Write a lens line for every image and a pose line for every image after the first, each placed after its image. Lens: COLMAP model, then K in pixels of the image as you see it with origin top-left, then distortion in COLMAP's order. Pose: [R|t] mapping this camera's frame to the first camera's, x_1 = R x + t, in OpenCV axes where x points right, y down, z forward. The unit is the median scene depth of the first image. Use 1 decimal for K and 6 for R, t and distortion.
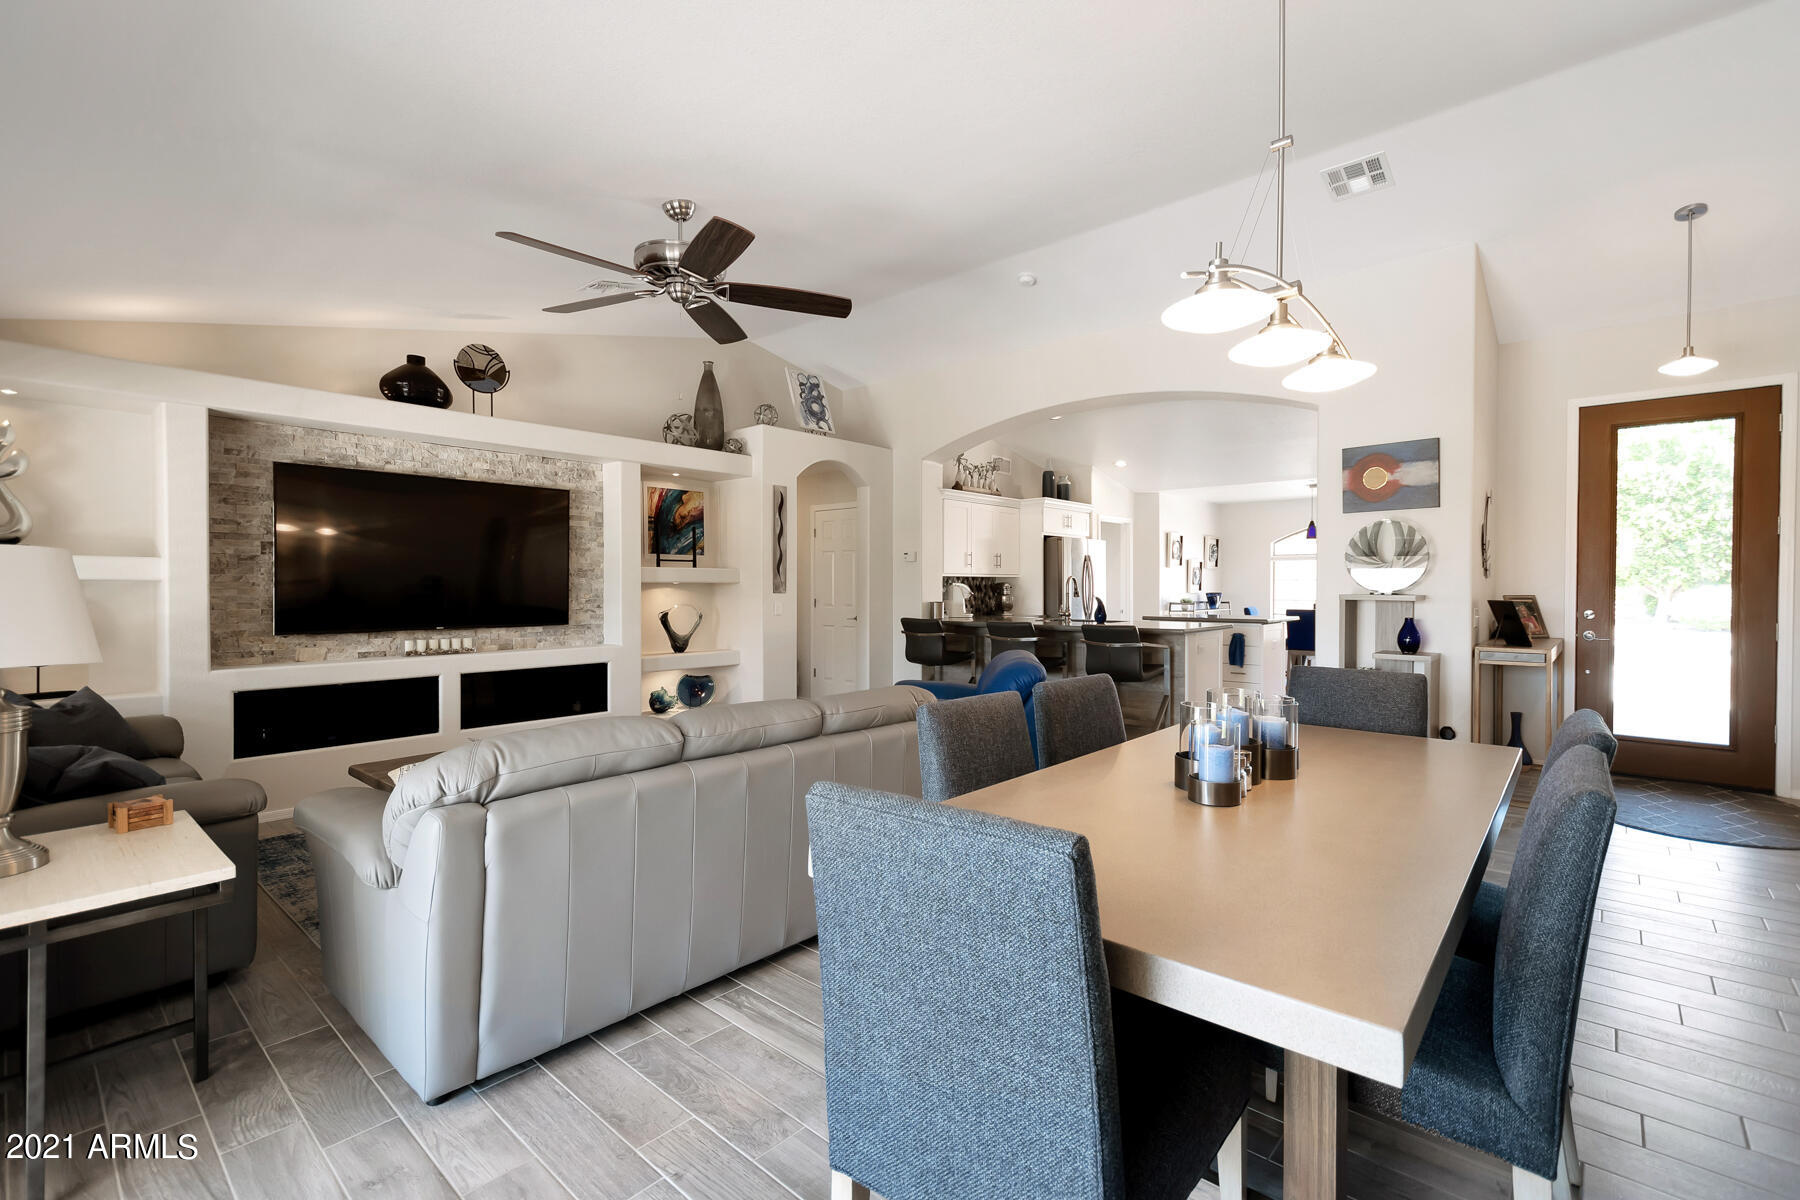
lens RADIAL K [[792.5, 0, 902.3], [0, 792.5, 597.3], [0, 0, 1]] dist [0.007991, -0.001078]
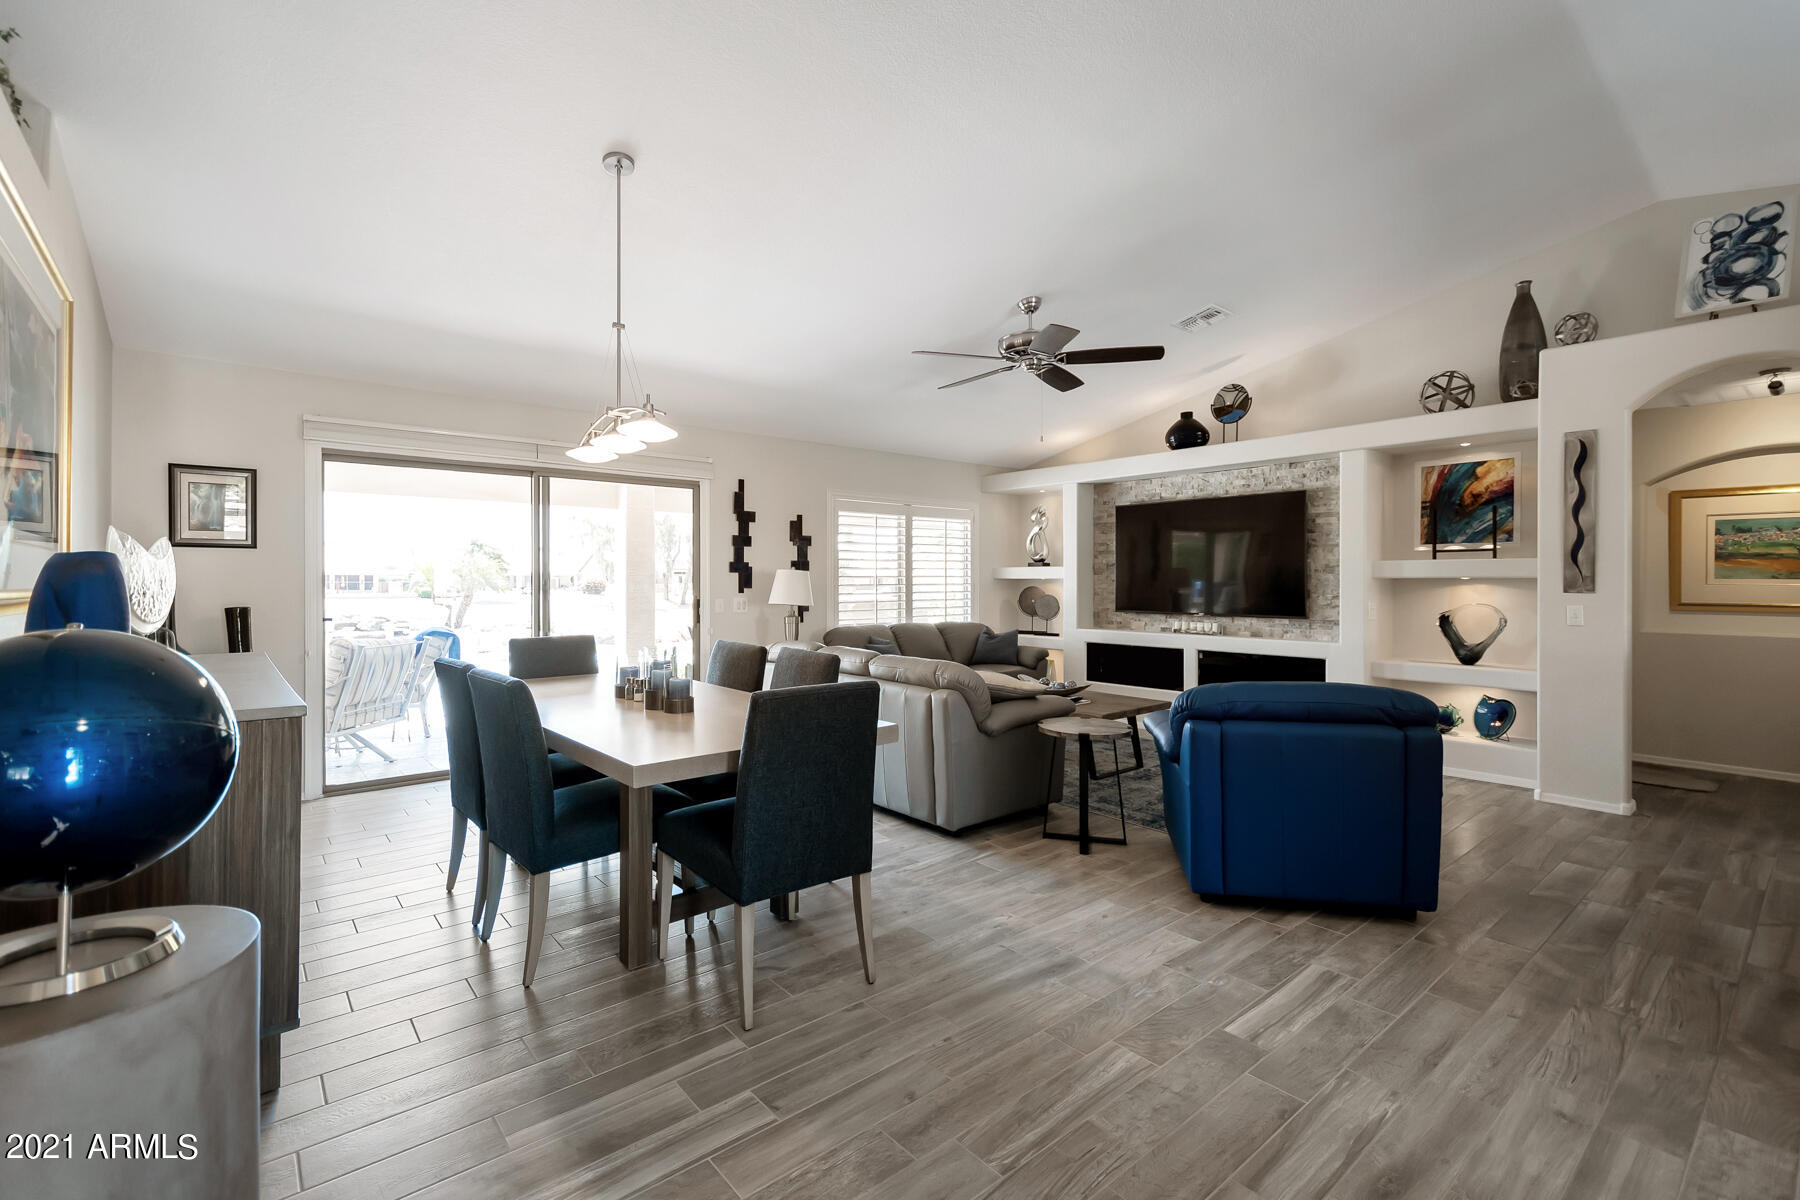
lens RADIAL K [[792.5, 0, 907.9], [0, 792.5, 591.9], [0, 0, 1]] dist [0.007991, -0.001078]
pose [[-0.144614, 0.012512, -0.989409, 0.559285], [-0.013916, 0.999795, 0.014677, -0.007192], [0.989390, 0.015891, -0.144410, 0.511258]]
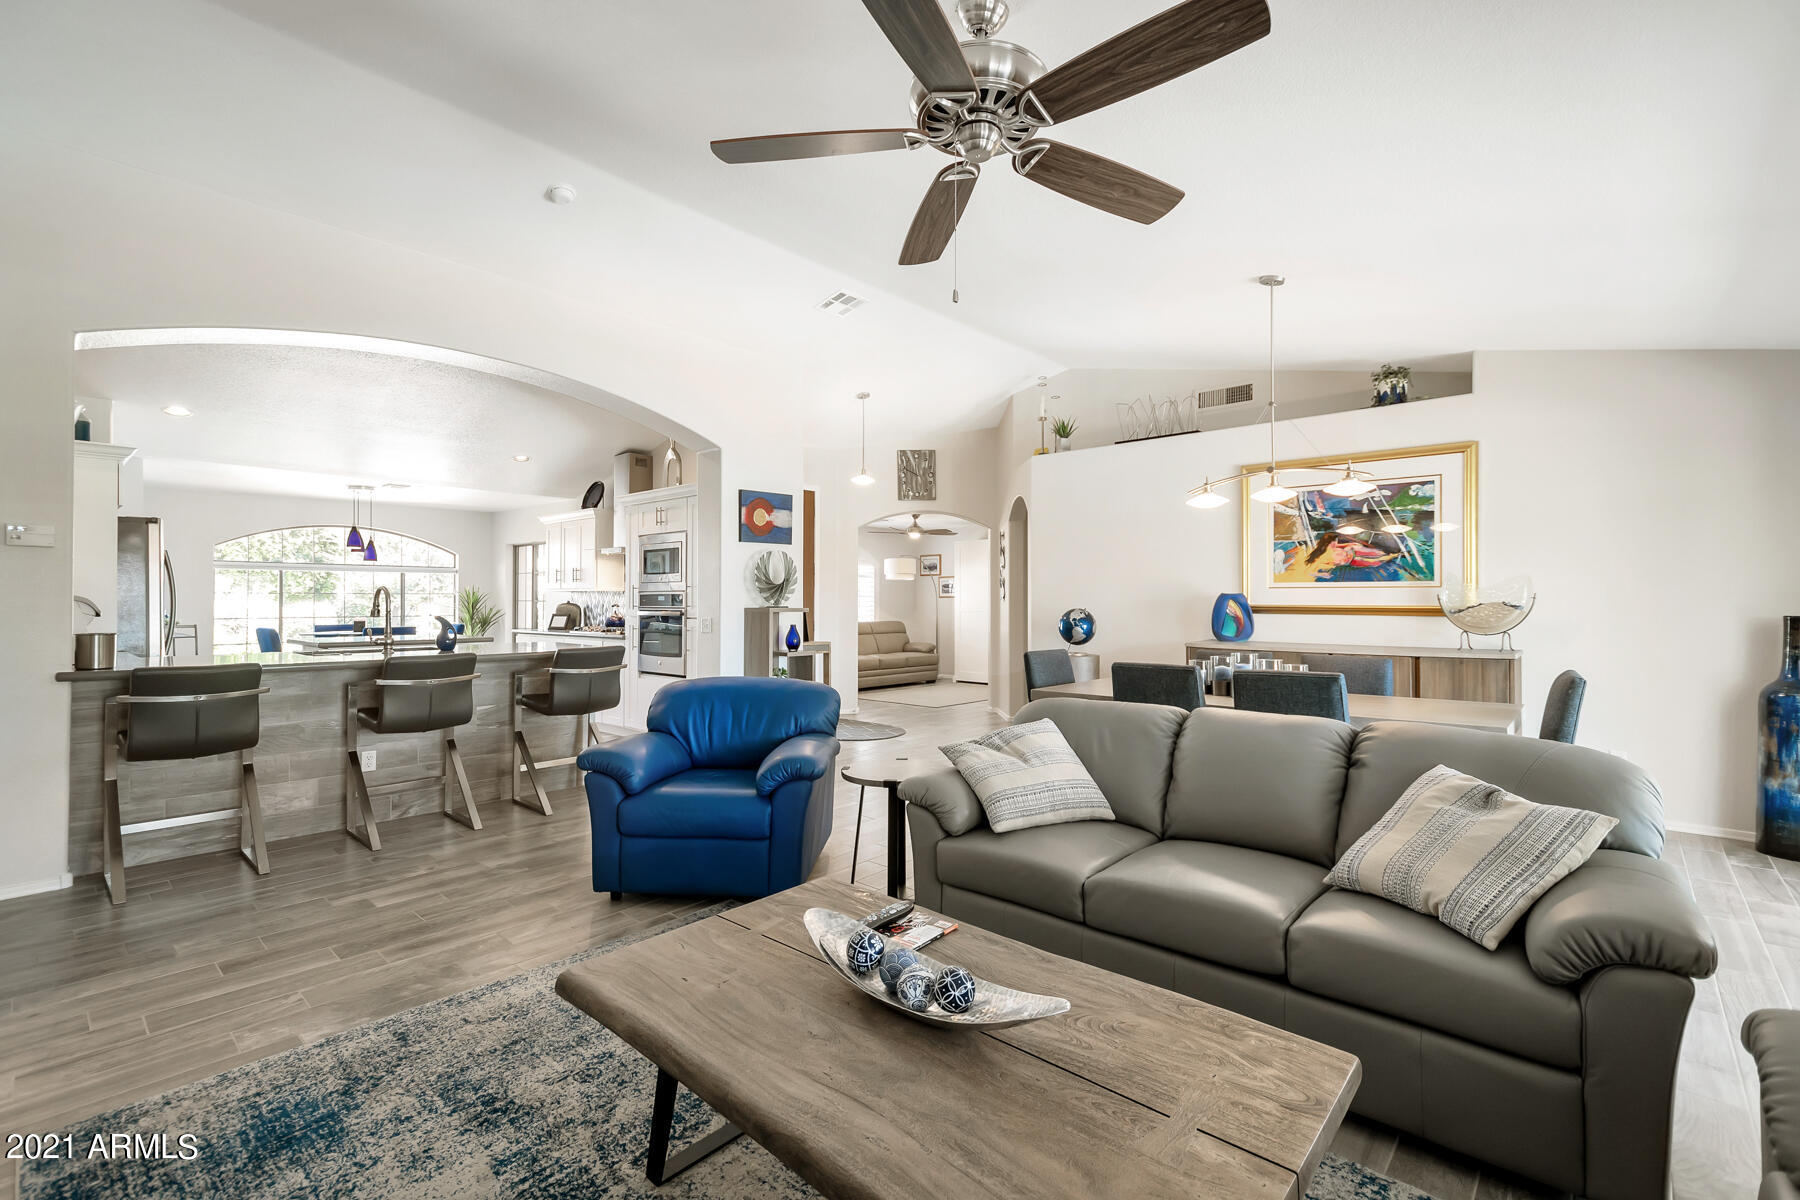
lens RADIAL K [[792.5, 0, 883.1], [0, 792.5, 591.6], [0, 0, 1]] dist [0.007991, -0.001078]
pose [[0.014457, 0.011973, 0.999824, -0.472324], [0.012235, 0.999851, -0.012150, -0.008516], [-0.999821, 0.012409, 0.014308, 0.551130]]
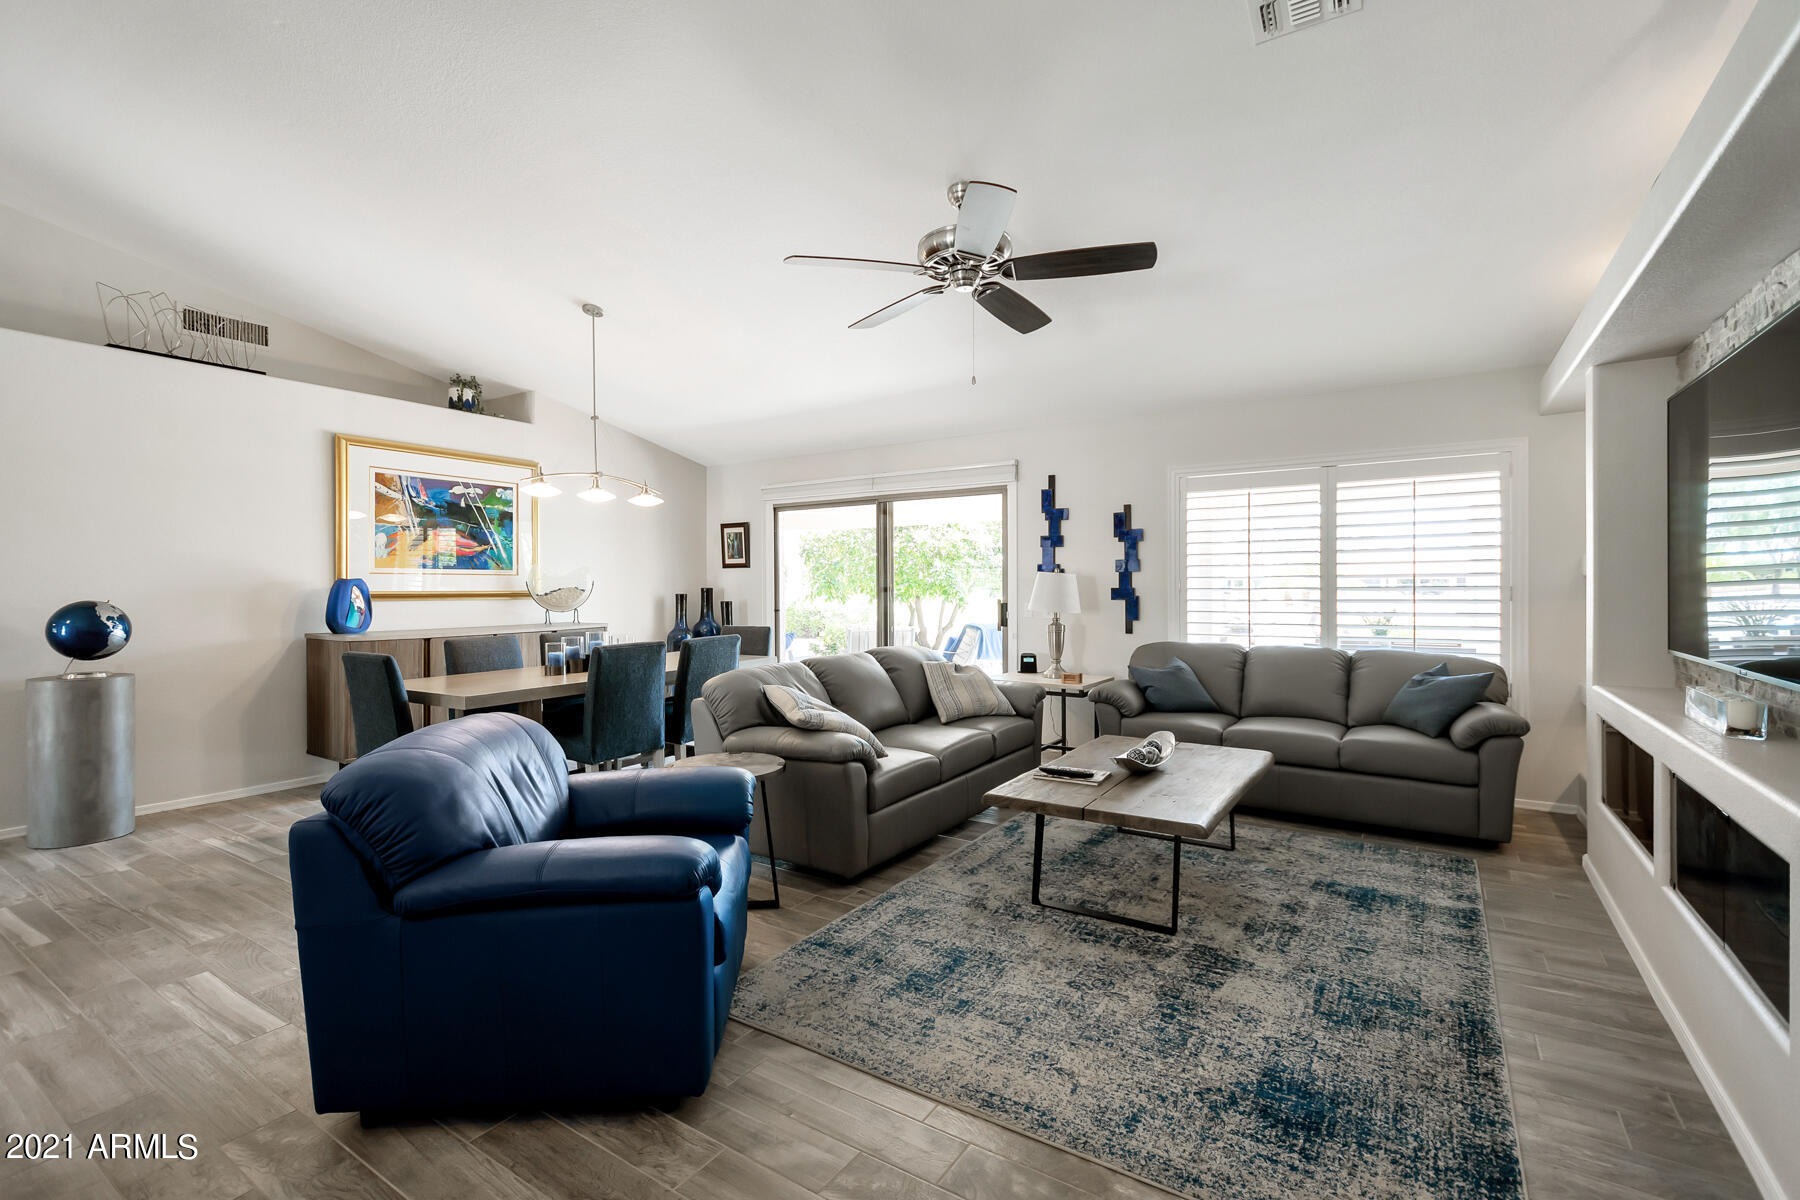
lens RADIAL K [[792.5, 0, 908.4], [0, 792.5, 593.6], [0, 0, 1]] dist [0.007991, -0.001078]
pose [[-0.988669, 0.006594, -0.149967, -0.033878], [0.003368, 0.999758, 0.021752, -0.012930], [0.150074, 0.021000, -0.988452, 1.001676]]
